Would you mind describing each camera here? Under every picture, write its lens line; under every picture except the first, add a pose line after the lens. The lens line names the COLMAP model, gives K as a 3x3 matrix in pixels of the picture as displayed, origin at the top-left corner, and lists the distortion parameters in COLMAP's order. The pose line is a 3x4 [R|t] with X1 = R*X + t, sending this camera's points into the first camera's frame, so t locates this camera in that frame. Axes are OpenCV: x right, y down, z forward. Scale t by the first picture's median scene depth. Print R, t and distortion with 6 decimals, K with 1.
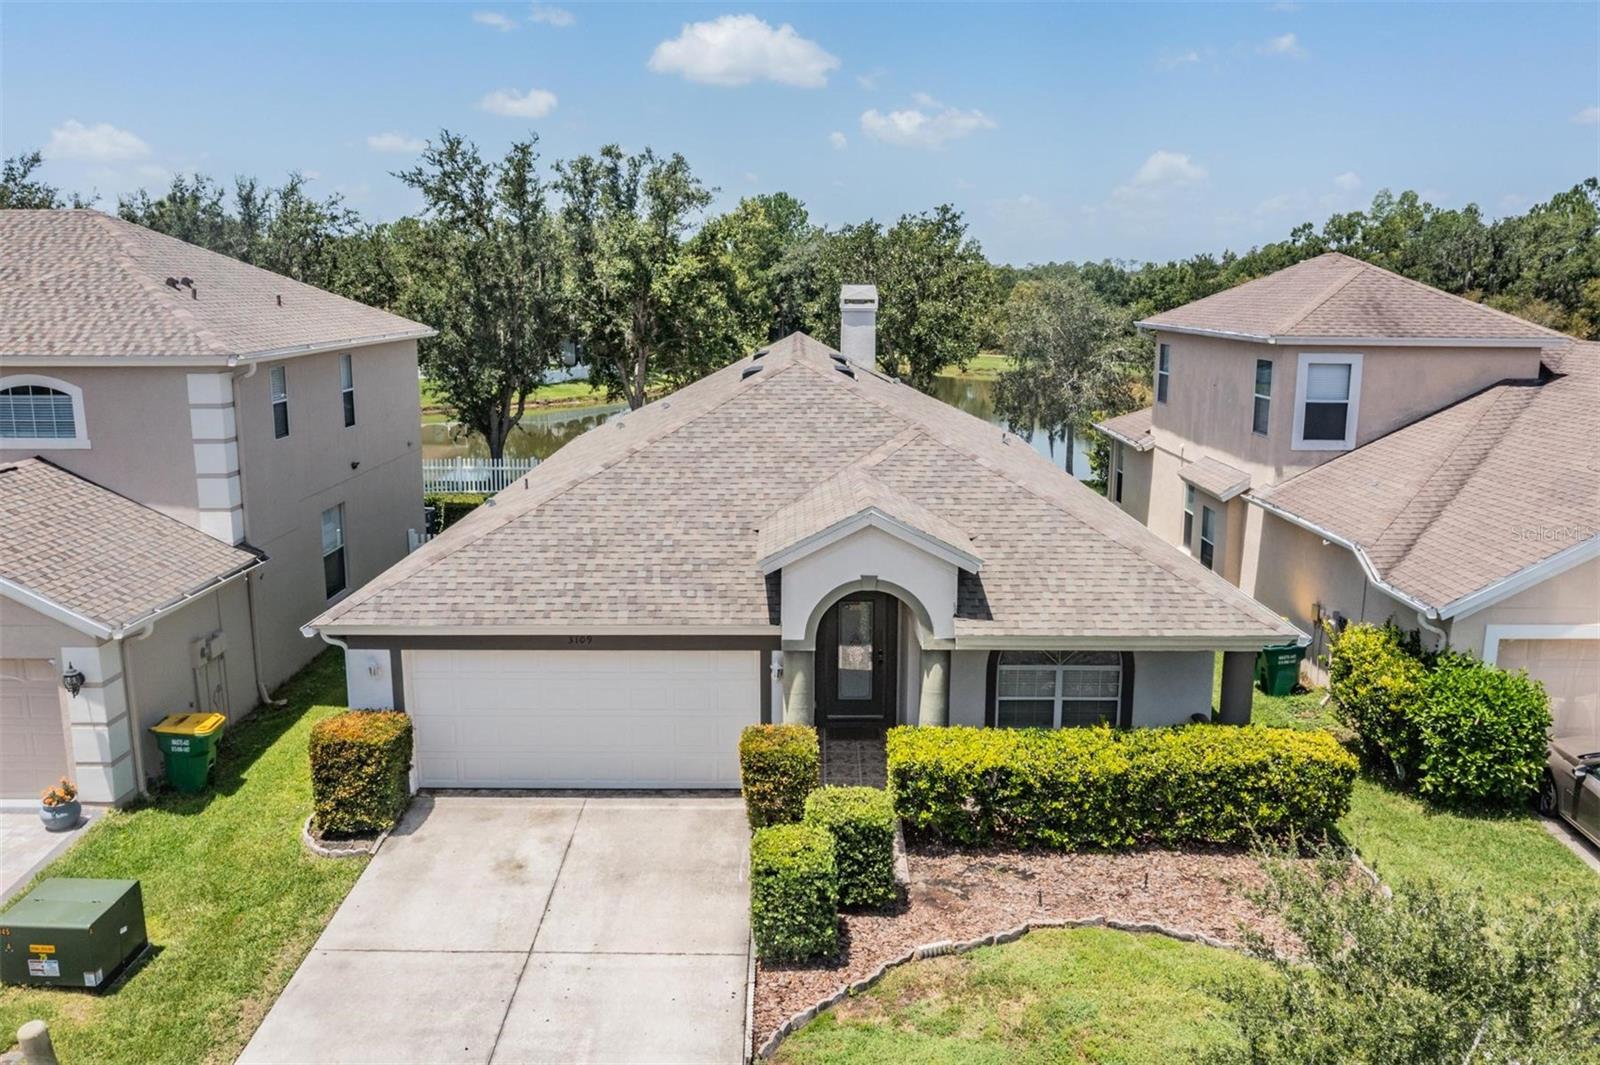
lens RADIAL K [[1282.7, 0, 802.9], [0, 1282.7, 534.4], [0, 0, 1]] dist [-0.030088, 0.005870]
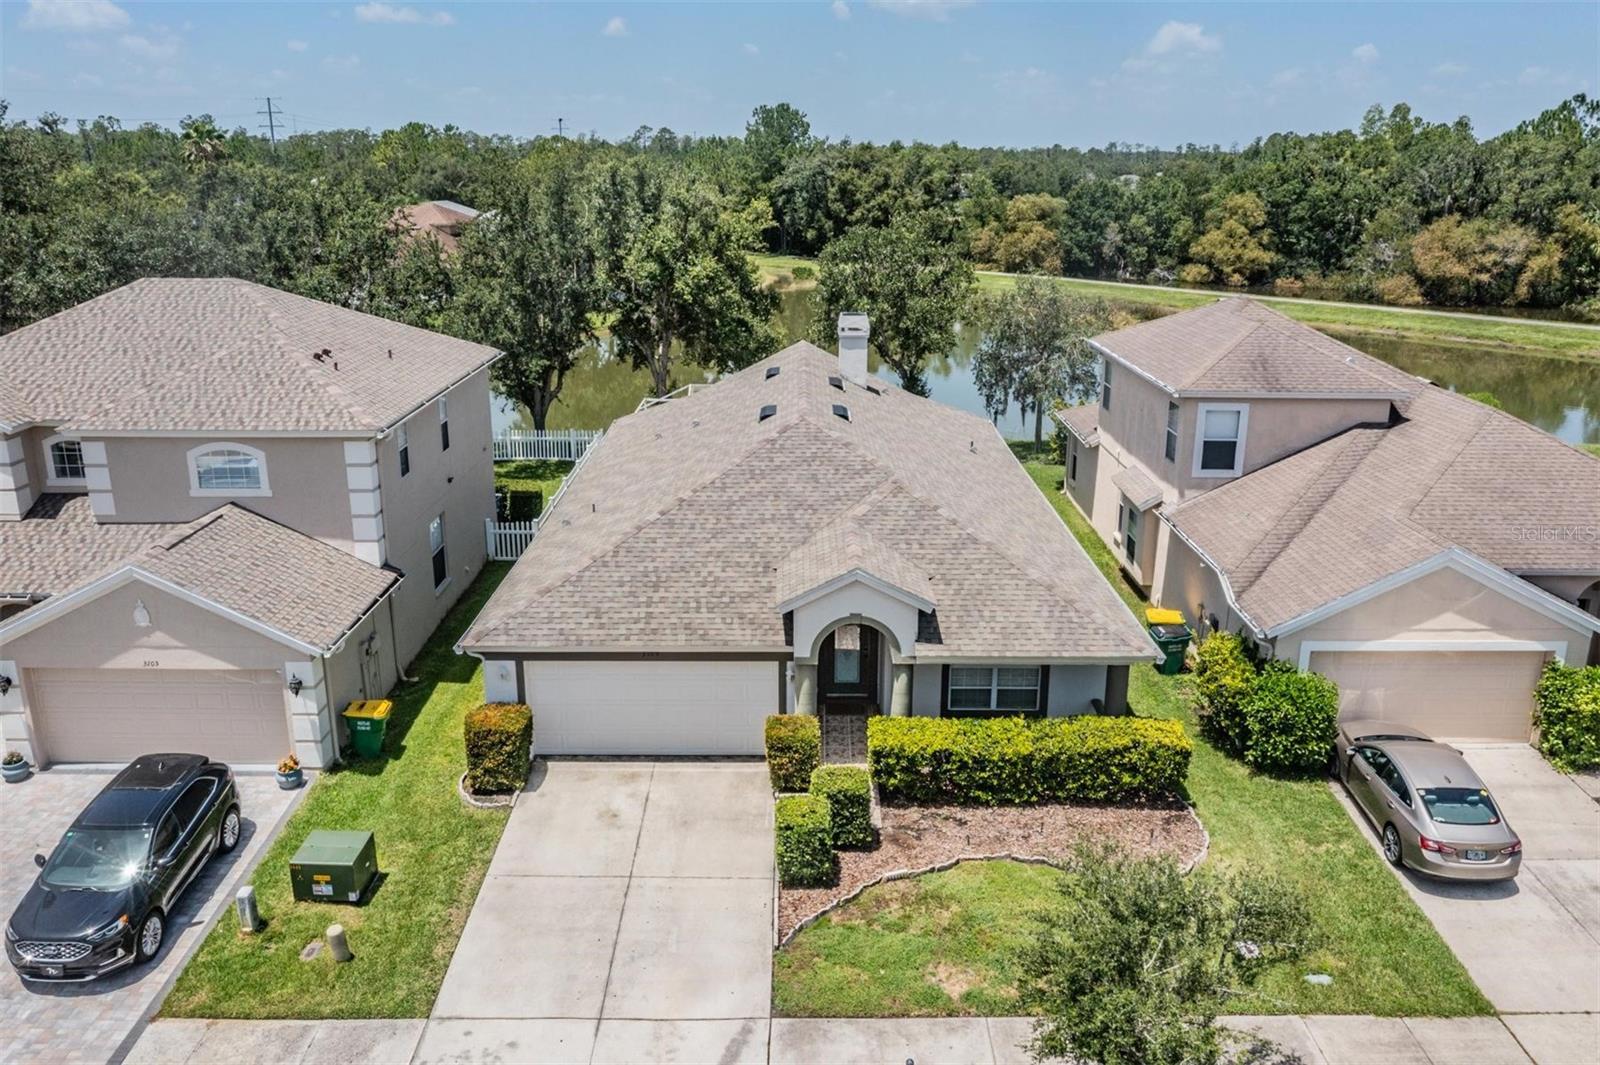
lens RADIAL K [[1282.7, 0, 798.5], [0, 1282.7, 535.9], [0, 0, 1]] dist [-0.030088, 0.005870]
pose [[0.999991, 0.000365, -0.004146, -0.005331], [0.000018, 0.995764, 0.091948, -0.169835], [0.004162, -0.091947, 0.995755, -0.374982]]
